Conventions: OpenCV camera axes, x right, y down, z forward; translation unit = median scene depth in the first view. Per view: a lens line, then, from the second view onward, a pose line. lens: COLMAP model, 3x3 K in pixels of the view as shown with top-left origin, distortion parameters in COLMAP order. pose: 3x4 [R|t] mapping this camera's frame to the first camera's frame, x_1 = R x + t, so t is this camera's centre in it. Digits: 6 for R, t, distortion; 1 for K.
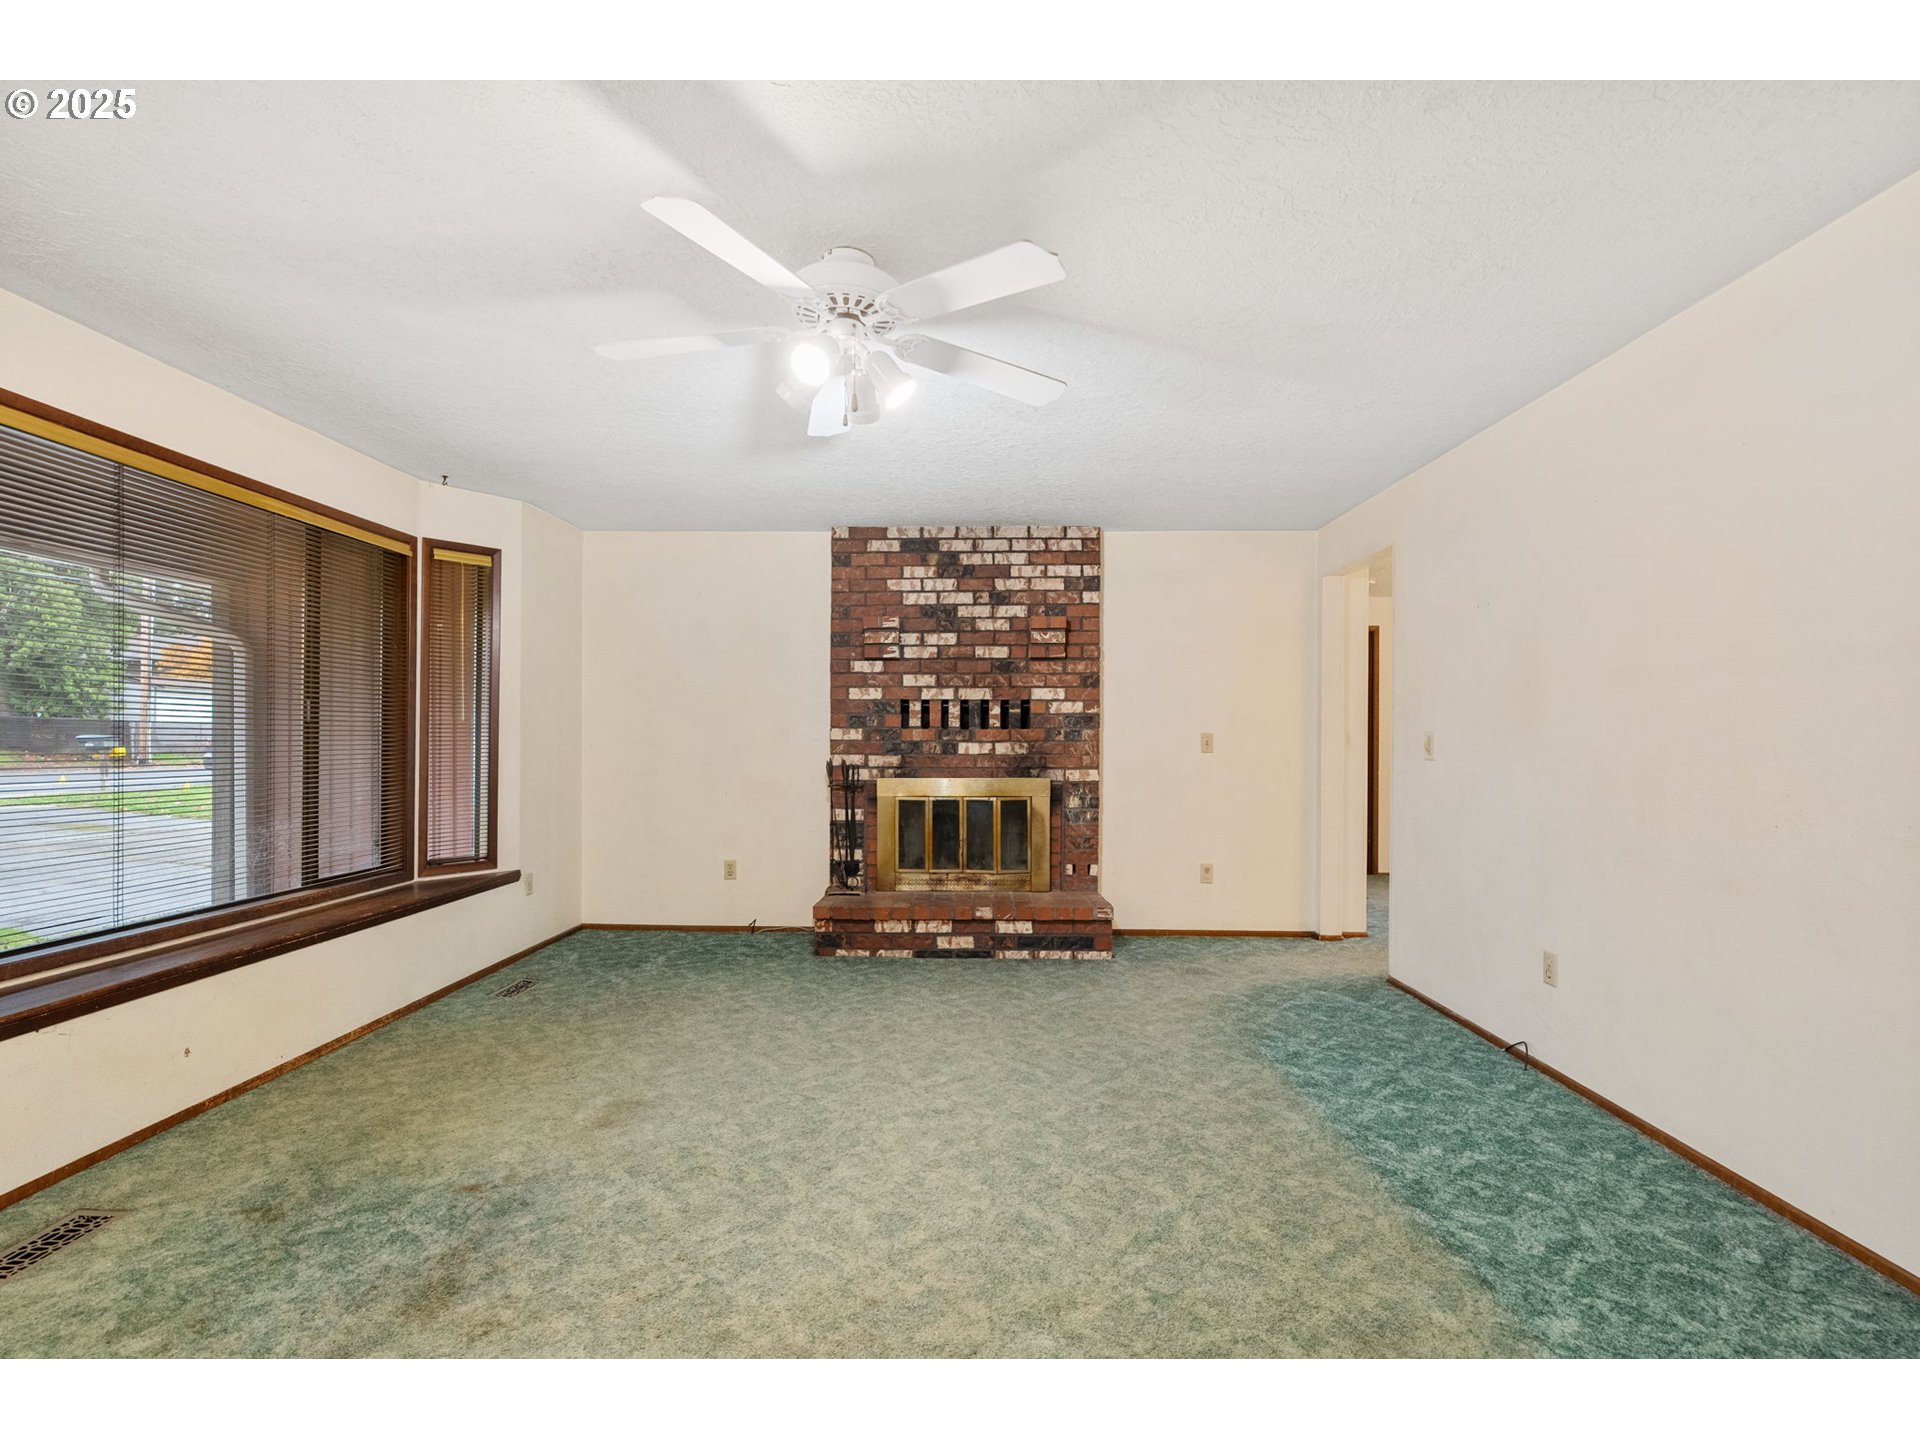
lens RADIAL K [[875.2, 0, 968.2], [0, 875.2, 736.4], [0, 0, 1]] dist [-0.002795, 0.000392]
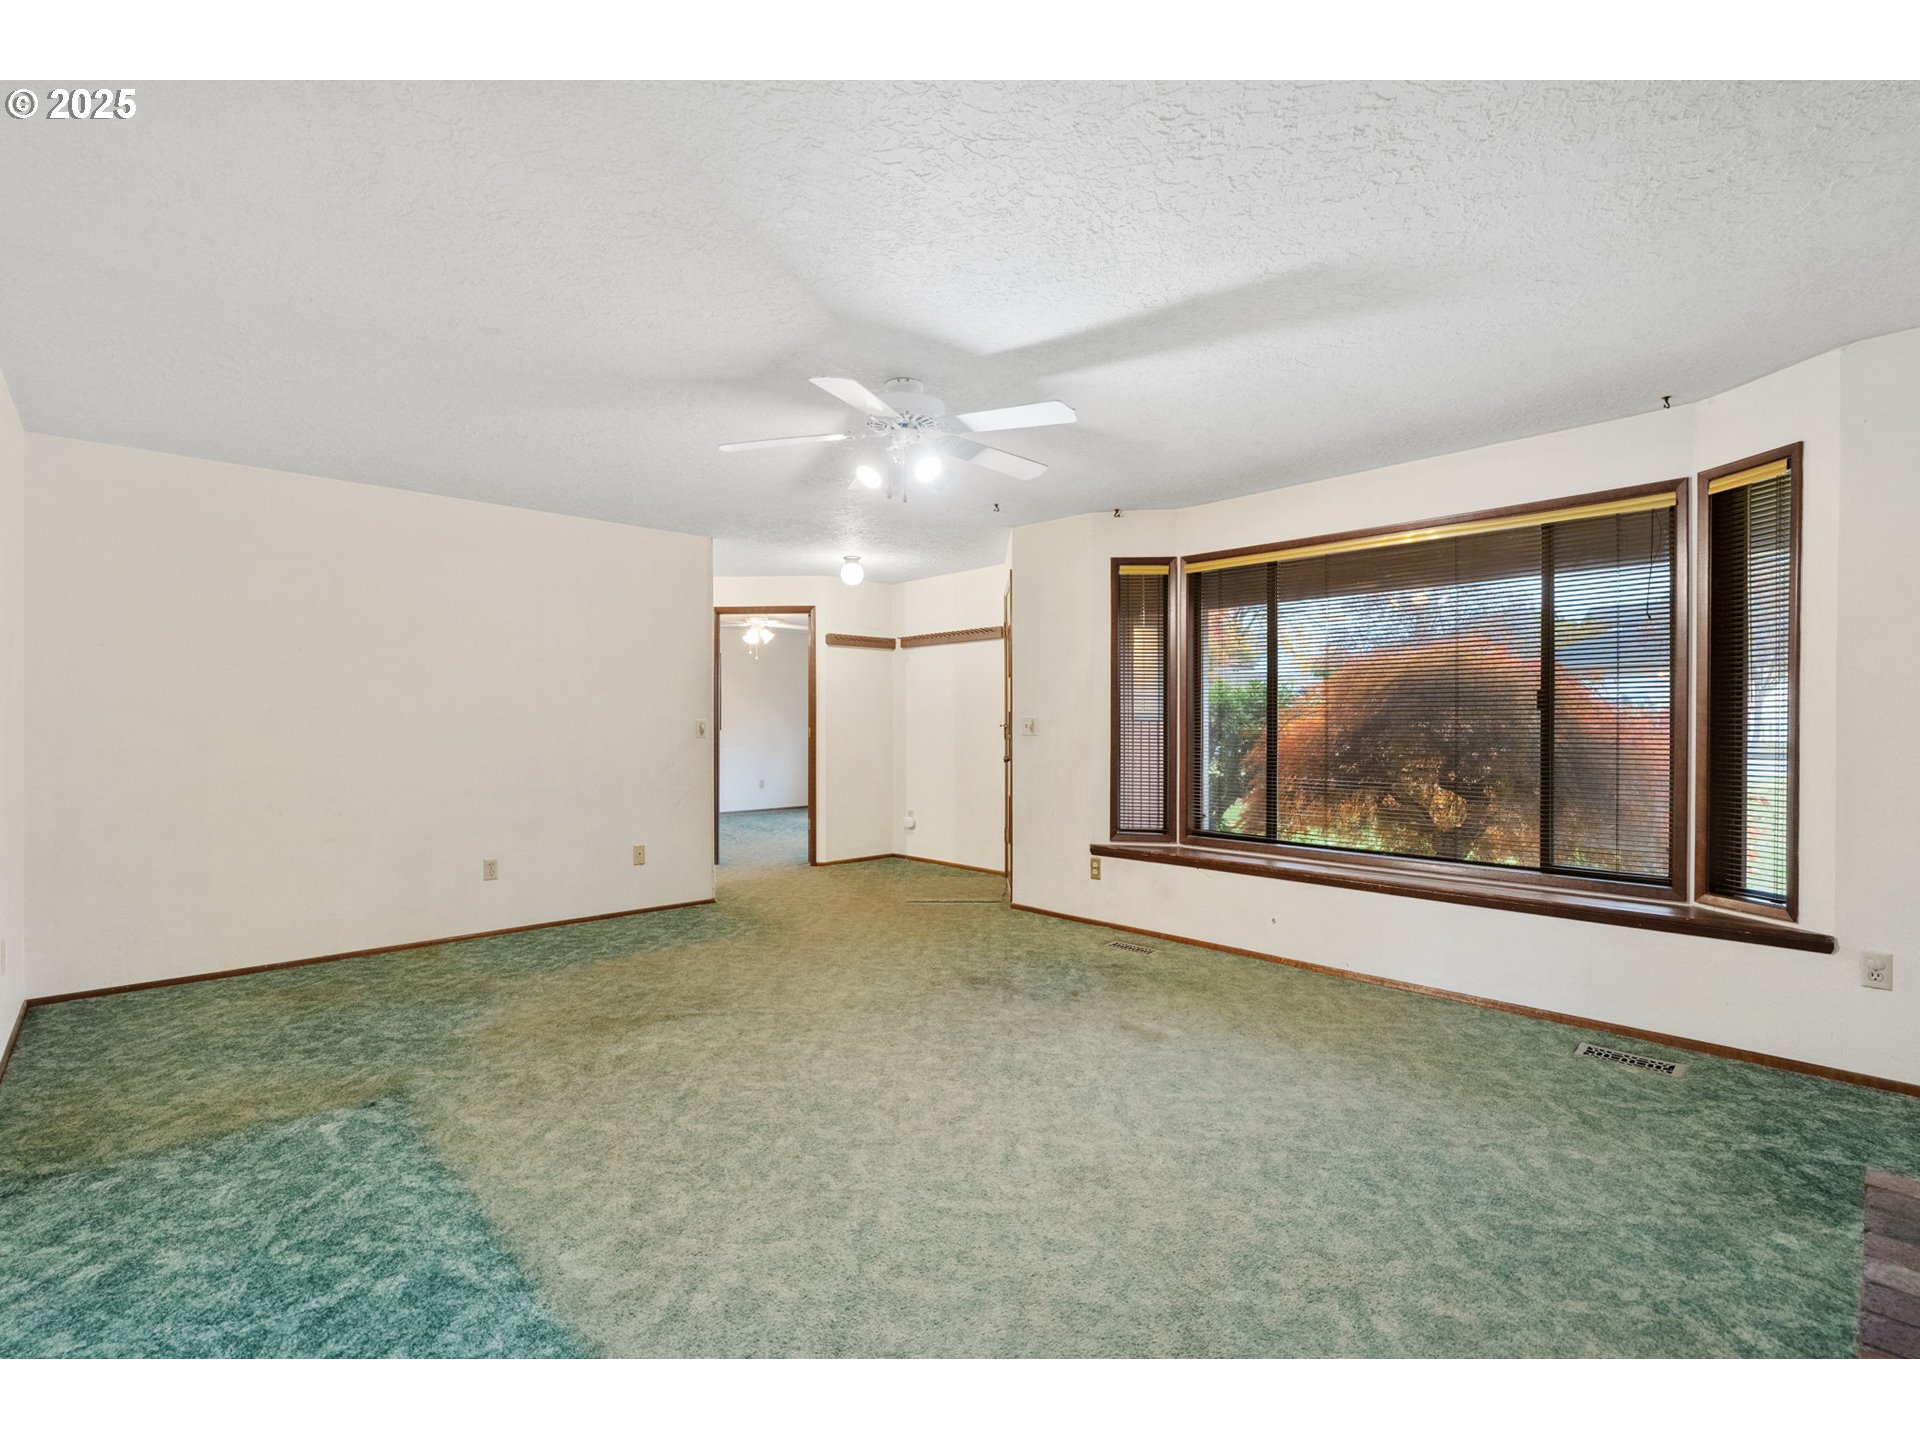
lens RADIAL K [[903.2, 0, 956.9], [0, 903.2, 770.2], [0, 0, 1]] dist [0.000459, 0.000042]
pose [[-0.725740, 0.032723, -0.687190, 0.333990], [-0.000048, 0.998866, 0.047616, 0.002335], [0.687969, 0.034590, -0.724915, 0.899661]]
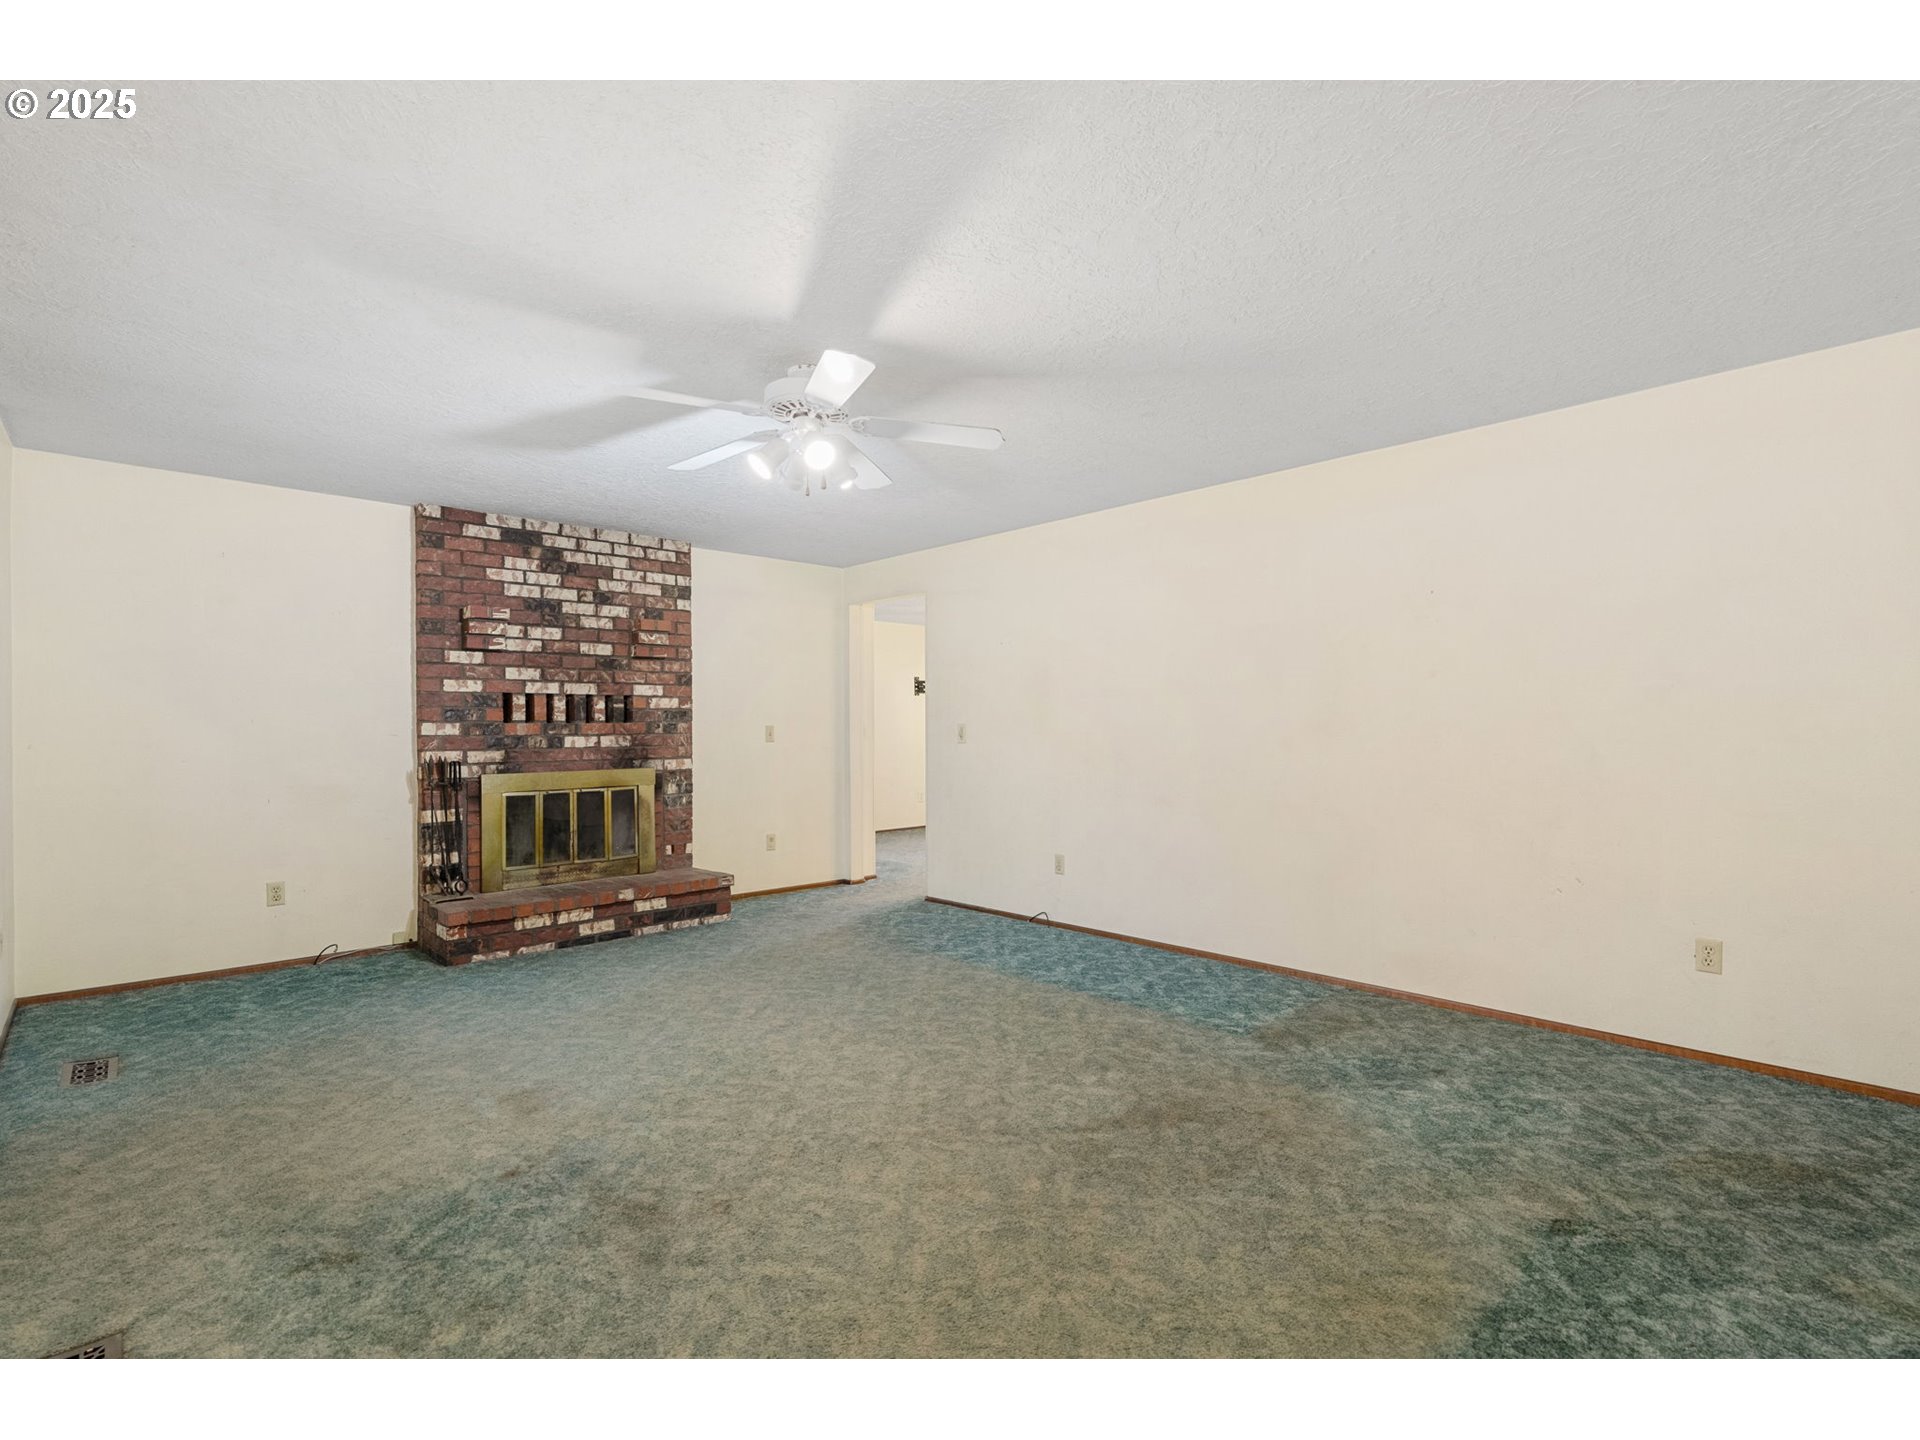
lens RADIAL K [[874.0, 0, 960.0], [0, 874.0, 720.0], [0, 0, 1]] dist [-0.002806, 0.000109]
pose [[0.716310, -0.001487, 0.697781, -0.389562], [0.006985, 0.999963, -0.005040, -0.003706], [-0.697747, 0.008484, 0.716294, -0.046850]]
